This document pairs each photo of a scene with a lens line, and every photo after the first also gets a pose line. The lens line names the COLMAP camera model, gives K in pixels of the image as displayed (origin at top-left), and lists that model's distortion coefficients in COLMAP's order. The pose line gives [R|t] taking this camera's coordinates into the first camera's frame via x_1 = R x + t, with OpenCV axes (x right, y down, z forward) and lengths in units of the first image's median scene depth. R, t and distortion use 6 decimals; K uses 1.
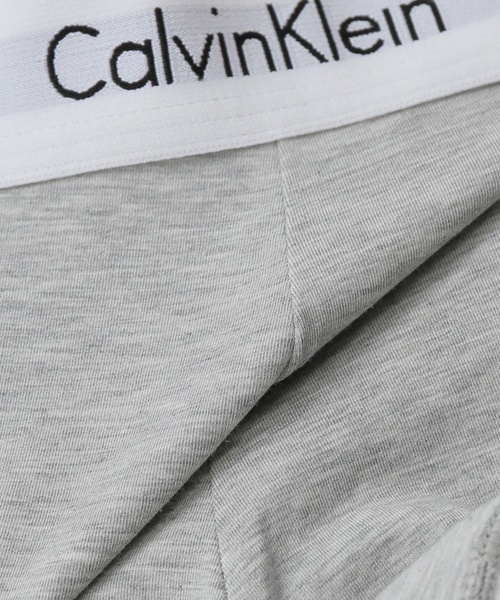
lens RADIAL K [[1238.6, 0, 251.4], [0, 1238.6, 300.3], [0, 0, 1]] dist [0.725792, 0.000000]
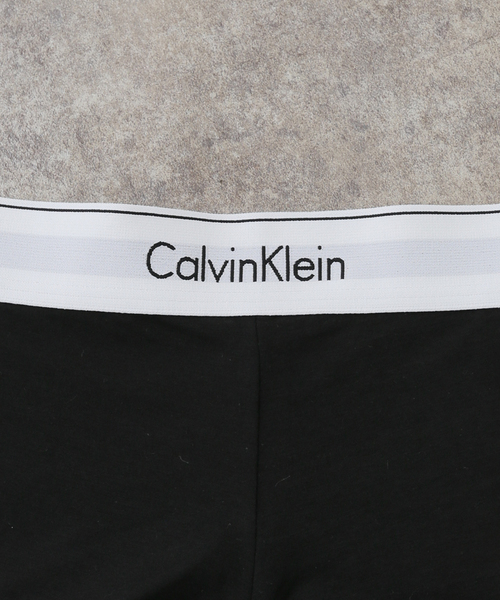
lens RADIAL K [[1167.3, 0, 250.1], [0, 1167.3, 299.7], [0, 0, 1]] dist [0.026384, 0.000000]
pose [[0.985268, 0.165208, -0.044207, 0.095572], [-0.168615, 0.981595, -0.089666, 0.016557], [0.028580, 0.095799, 0.994990, -0.844484]]
